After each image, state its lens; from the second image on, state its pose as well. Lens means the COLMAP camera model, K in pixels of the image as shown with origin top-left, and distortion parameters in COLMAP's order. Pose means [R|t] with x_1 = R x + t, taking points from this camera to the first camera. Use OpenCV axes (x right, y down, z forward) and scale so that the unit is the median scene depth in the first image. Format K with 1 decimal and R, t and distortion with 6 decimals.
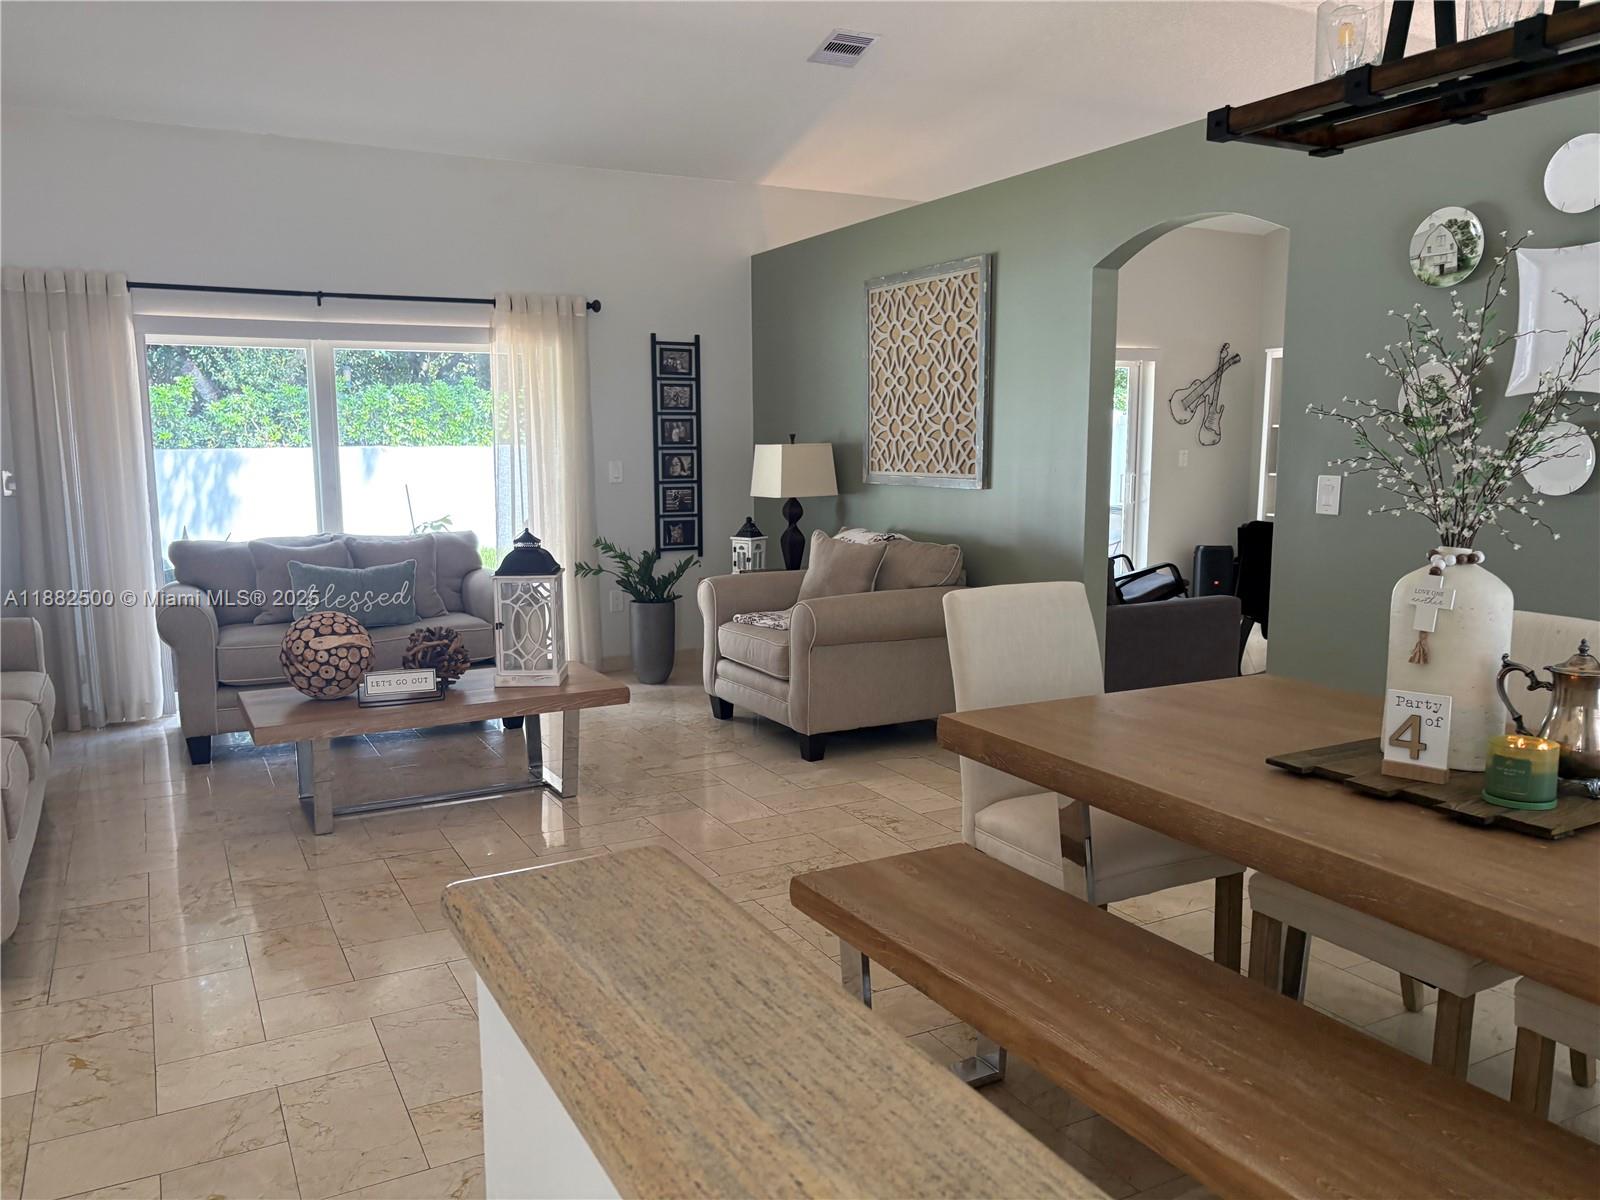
lens RADIAL K [[1216.0, 0, 803.7], [0, 1216.0, 604.4], [0, 0, 1]] dist [0.042946, -0.047859]
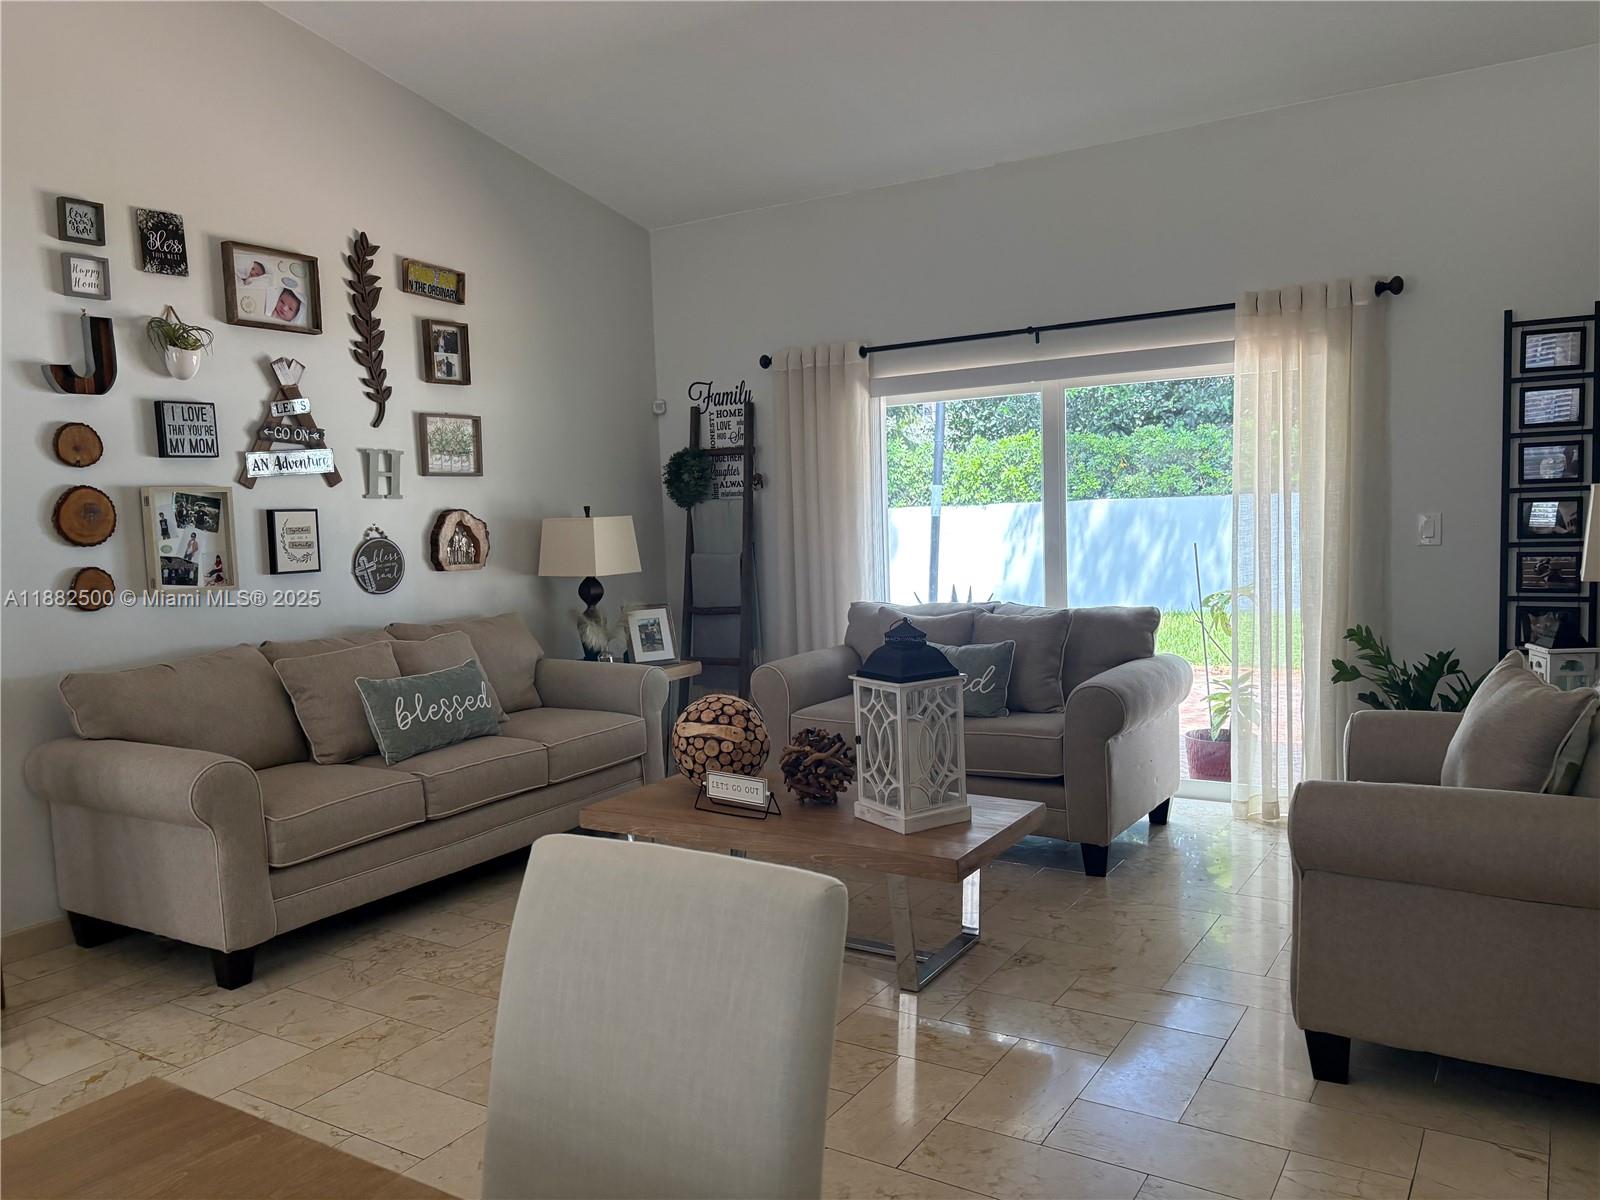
lens RADIAL K [[1216.0, 0, 803.7], [0, 1216.0, 604.4], [0, 0, 1]] dist [0.042946, -0.047859]
pose [[0.485345, 0.060745, -0.872210, 0.677153], [-0.084201, 0.996194, 0.022526, -0.138758], [0.870259, 0.062508, 0.488613, 0.978743]]
